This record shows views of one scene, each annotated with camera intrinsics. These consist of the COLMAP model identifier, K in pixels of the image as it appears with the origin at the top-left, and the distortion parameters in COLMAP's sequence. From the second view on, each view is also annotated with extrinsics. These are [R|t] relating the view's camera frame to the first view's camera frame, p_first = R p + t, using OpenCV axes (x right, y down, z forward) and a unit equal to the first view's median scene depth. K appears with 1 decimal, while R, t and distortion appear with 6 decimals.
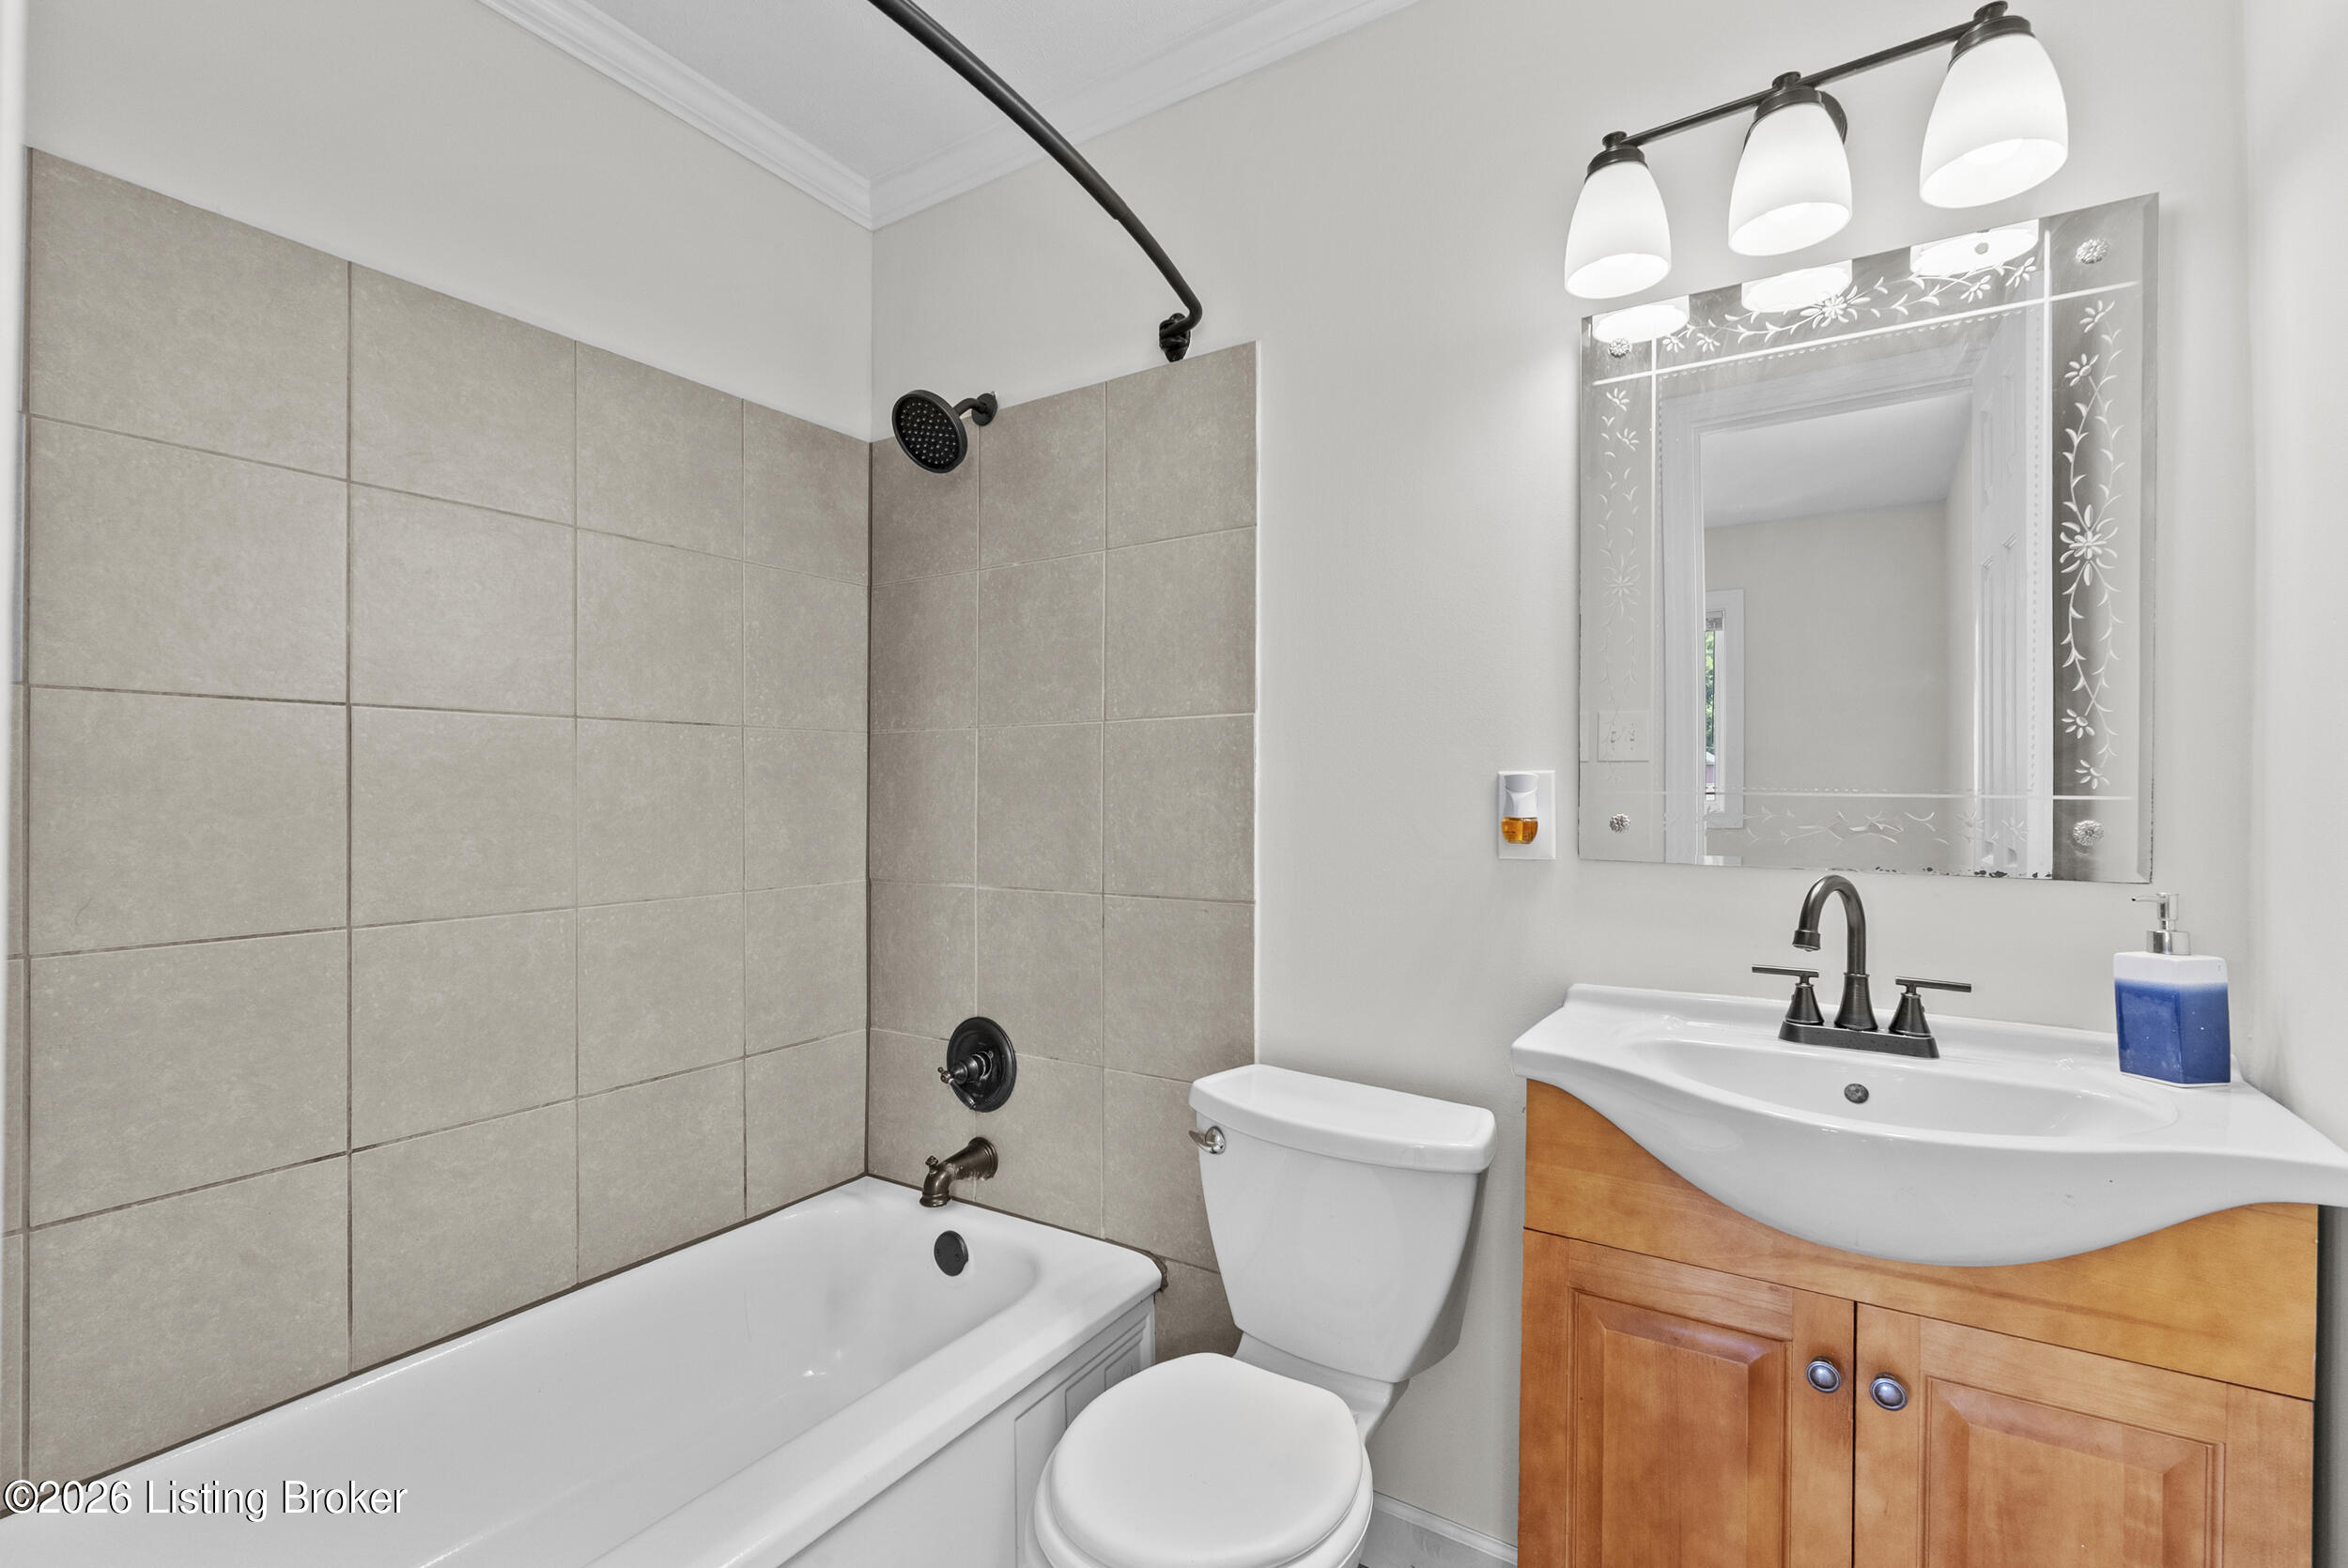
lens RADIAL K [[1054.0, 0, 1172.3], [0, 1054.0, 776.0], [0, 0, 1]] dist [-0.004332, -0.000283]
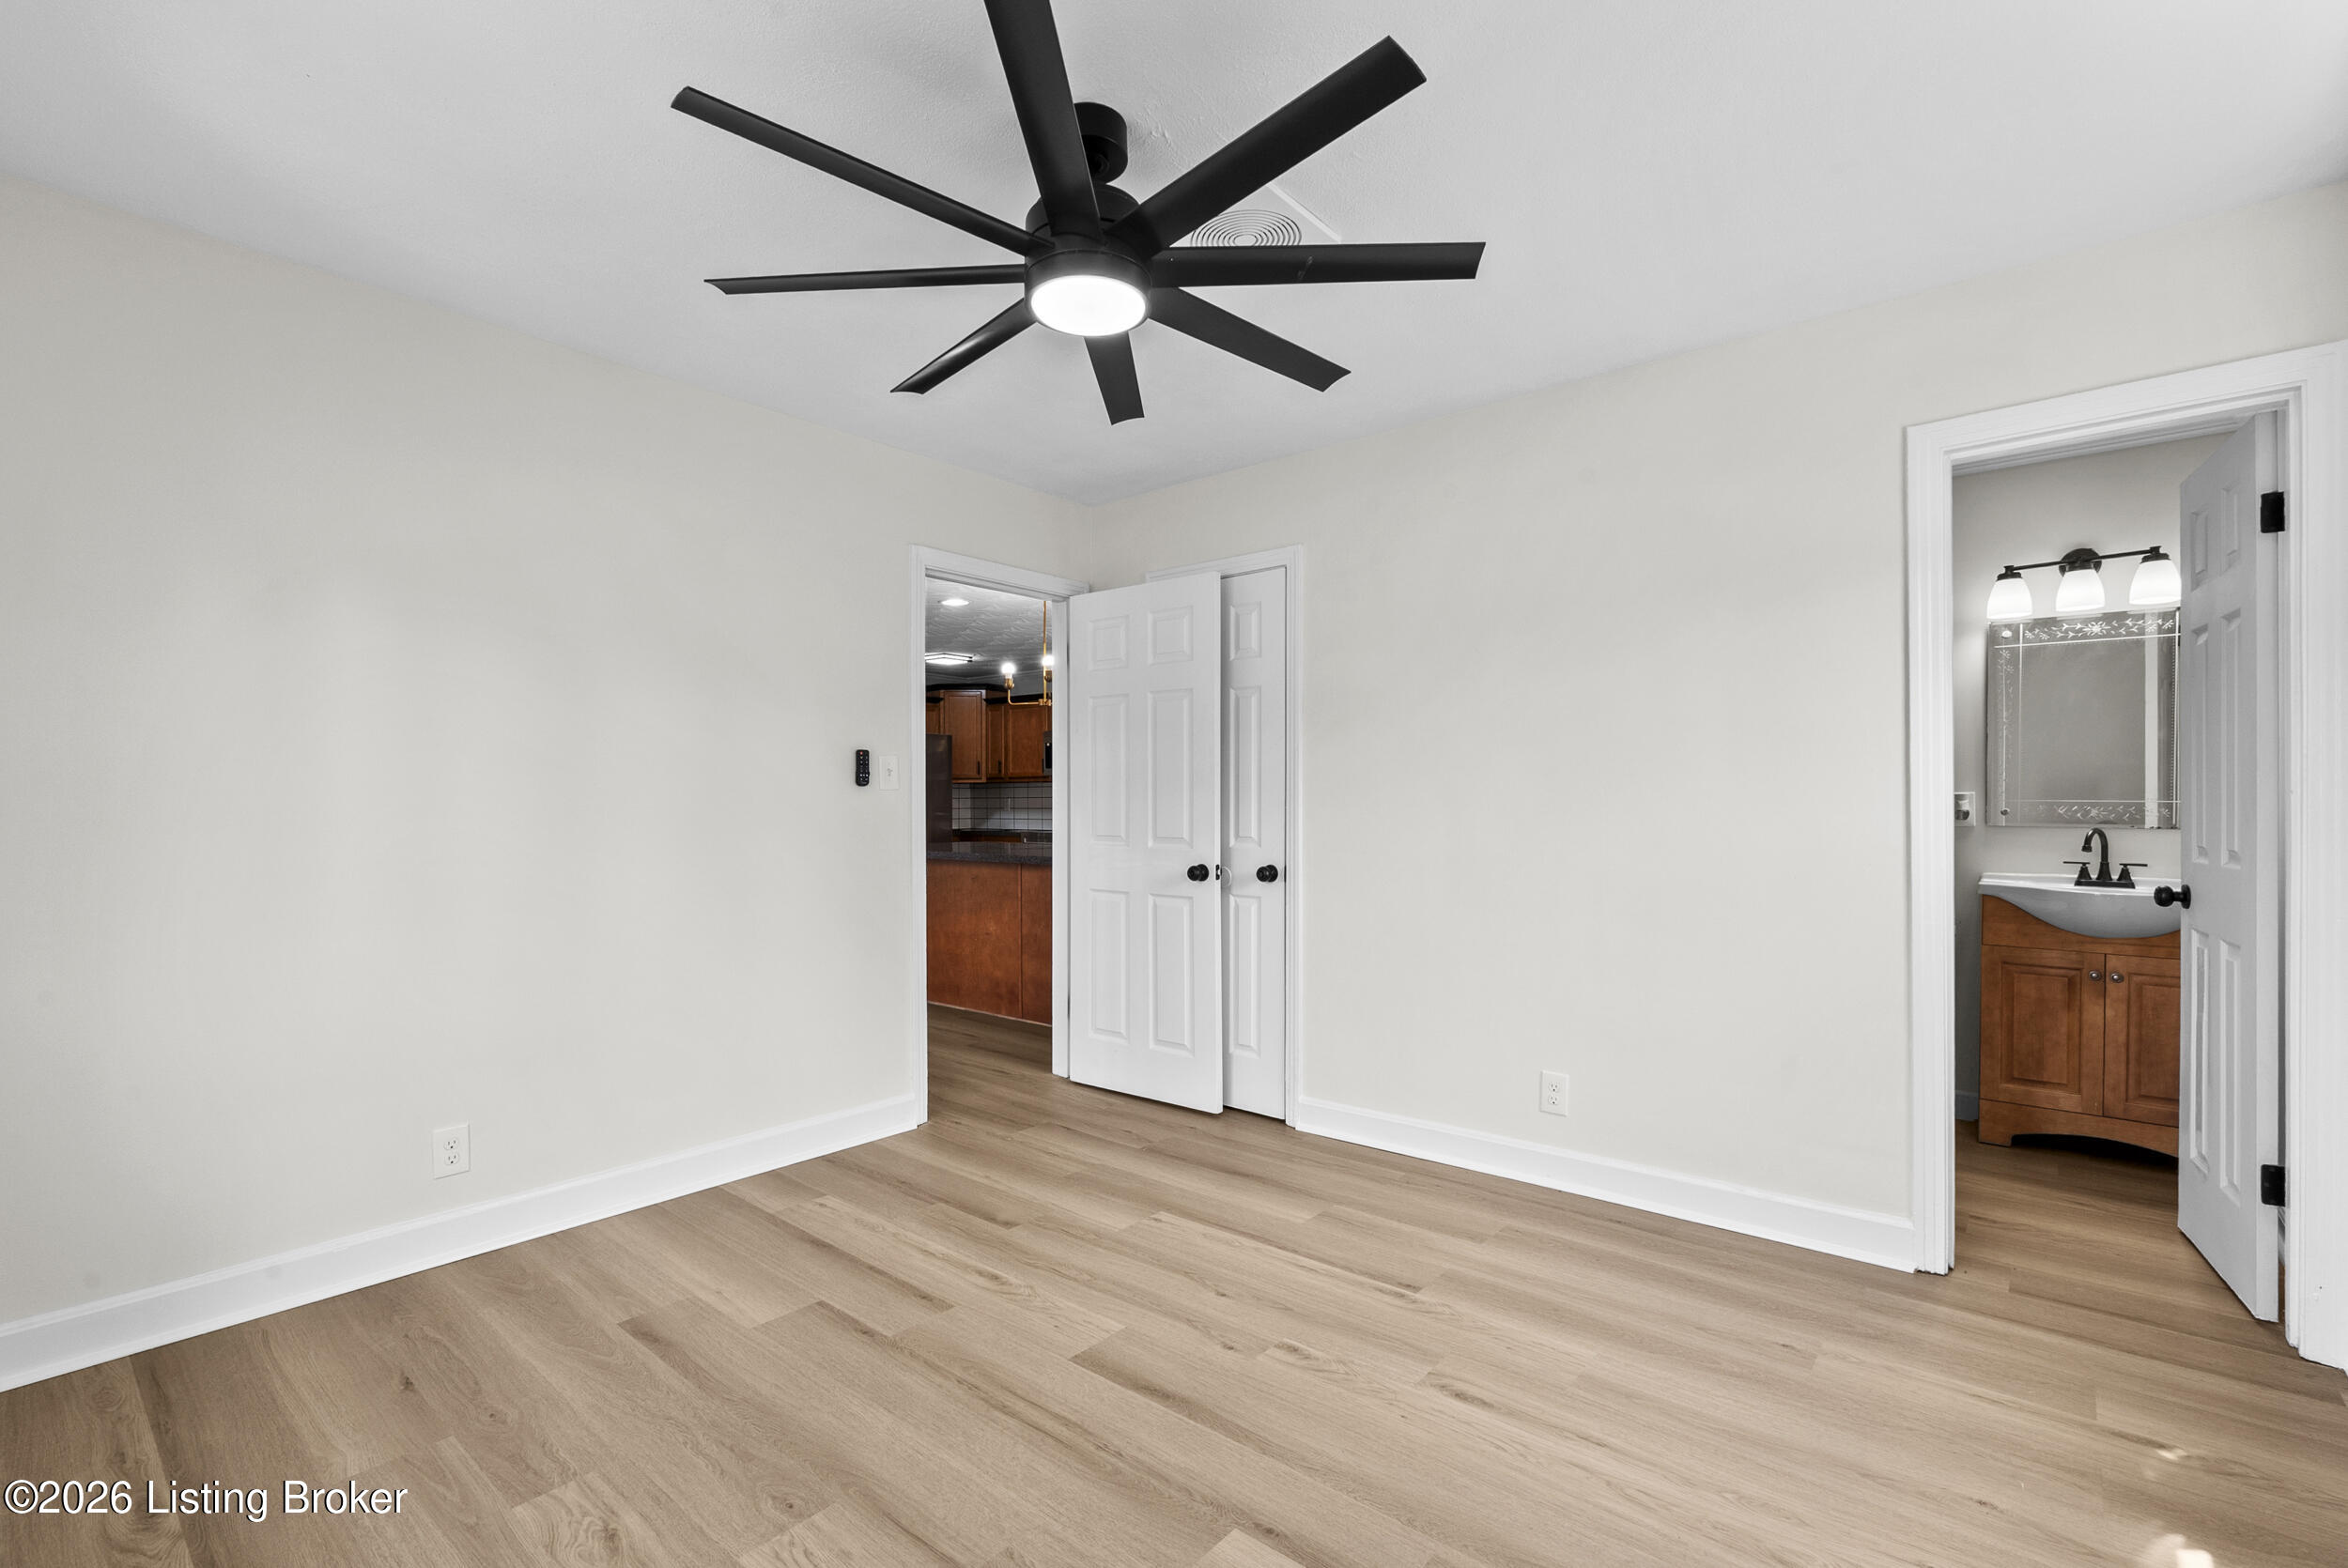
lens RADIAL K [[1030.6, 0, 1164.8], [0, 1030.6, 796.9], [0, 0, 1]] dist [-0.005017, -0.000354]
pose [[0.988142, -0.011291, -0.153127, -1.552156], [0.014398, 0.999712, 0.019198, -0.089926], [0.152866, -0.021176, 0.988020, -2.302785]]
